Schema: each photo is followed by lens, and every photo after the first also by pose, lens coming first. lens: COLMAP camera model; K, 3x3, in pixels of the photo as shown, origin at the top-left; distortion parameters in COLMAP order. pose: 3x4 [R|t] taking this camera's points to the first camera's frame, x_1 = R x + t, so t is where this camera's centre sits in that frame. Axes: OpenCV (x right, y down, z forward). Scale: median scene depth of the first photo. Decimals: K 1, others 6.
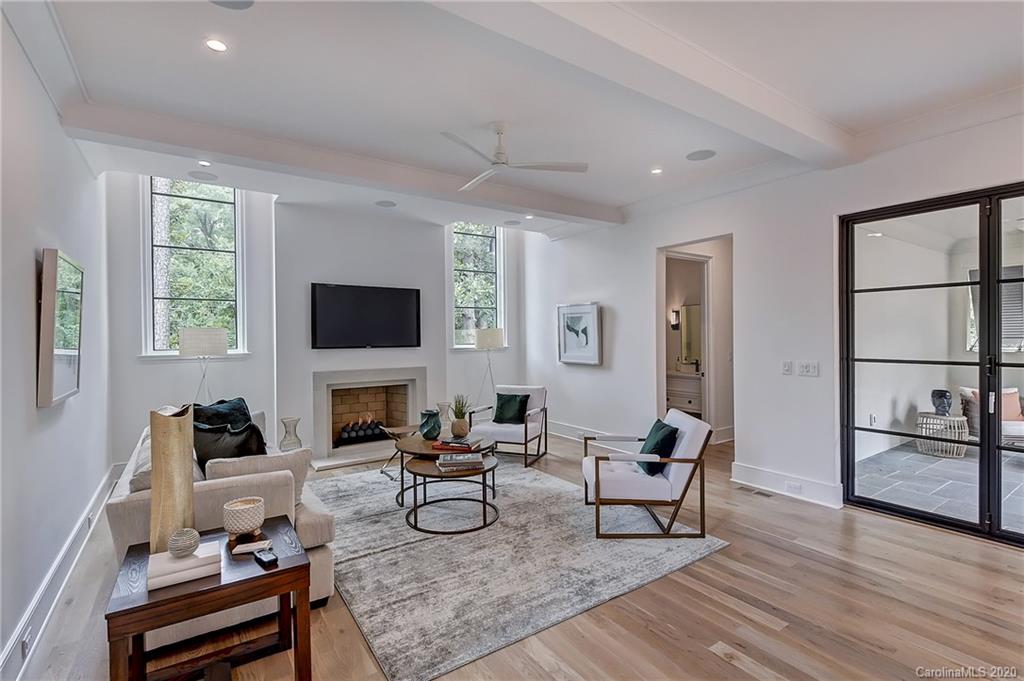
lens RADIAL K [[482.5, 0, 511.4], [0, 482.5, 336.5], [0, 0, 1]] dist [0.001258, 0.000058]
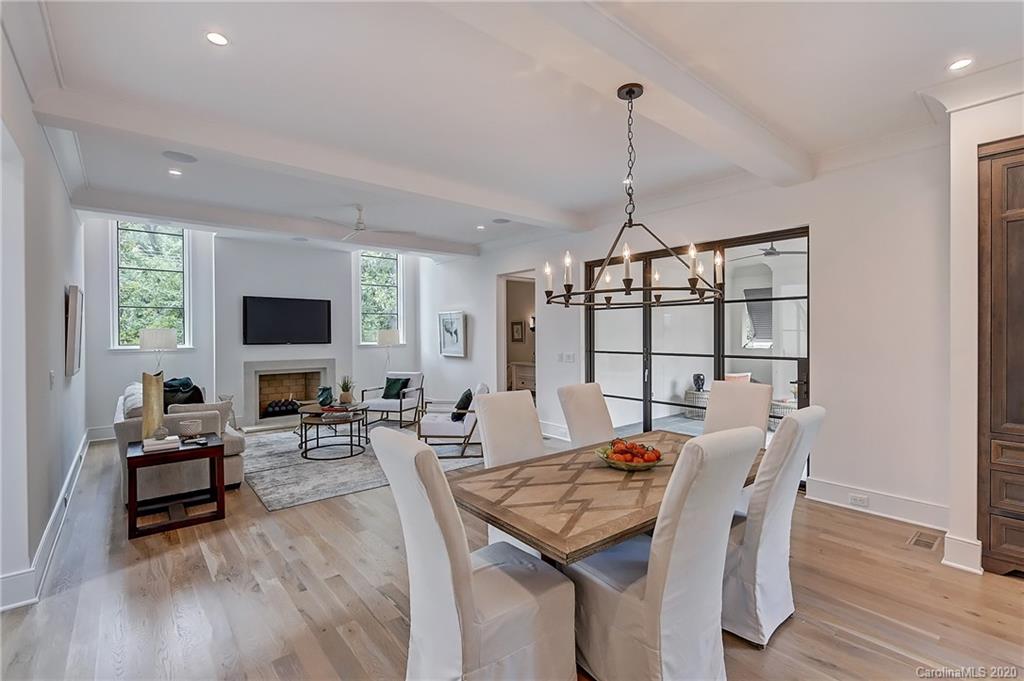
lens RADIAL K [[469.1, 0, 513.5], [0, 469.1, 335.4], [0, 0, 1]] dist [0.001753, -0.000025]
pose [[0.995059, 0.004219, 0.099192, 0.215109], [-0.004205, 0.999991, -0.000355, -0.002934], [-0.099192, -0.000063, 0.995068, -0.394161]]
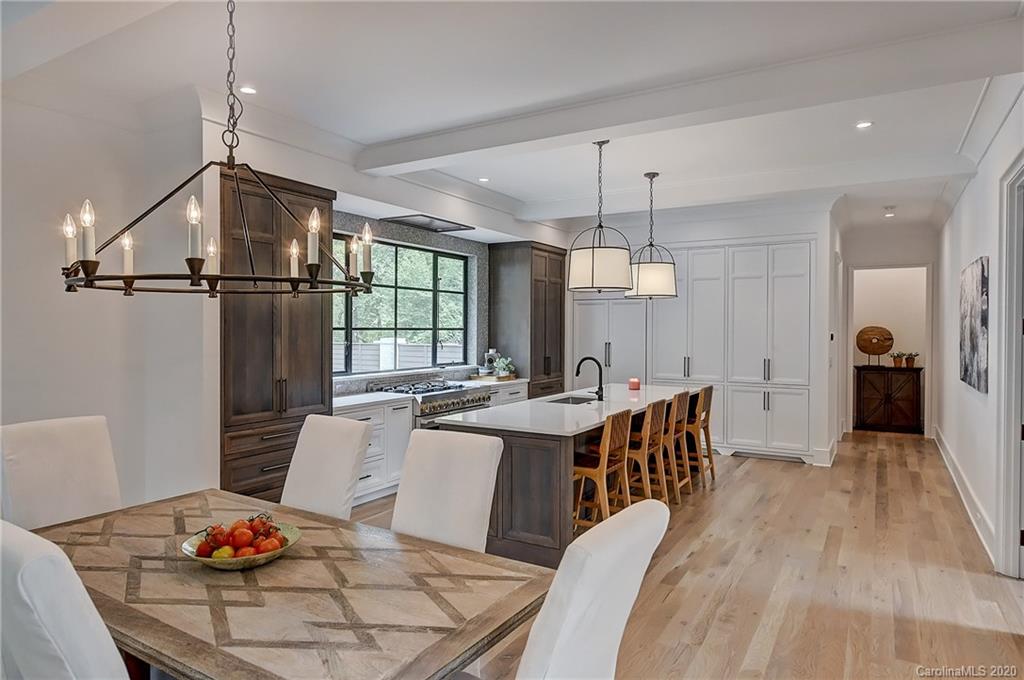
lens RADIAL K [[615.8, 0, 510.9], [0, 615.8, 340.3], [0, 0, 1]] dist [0.000553, 0.000218]
pose [[-0.421400, -0.010100, 0.906819, -0.648297], [0.003713, 0.999910, 0.012862, -0.039443], [-0.906867, 0.008787, -0.421325, 1.192166]]
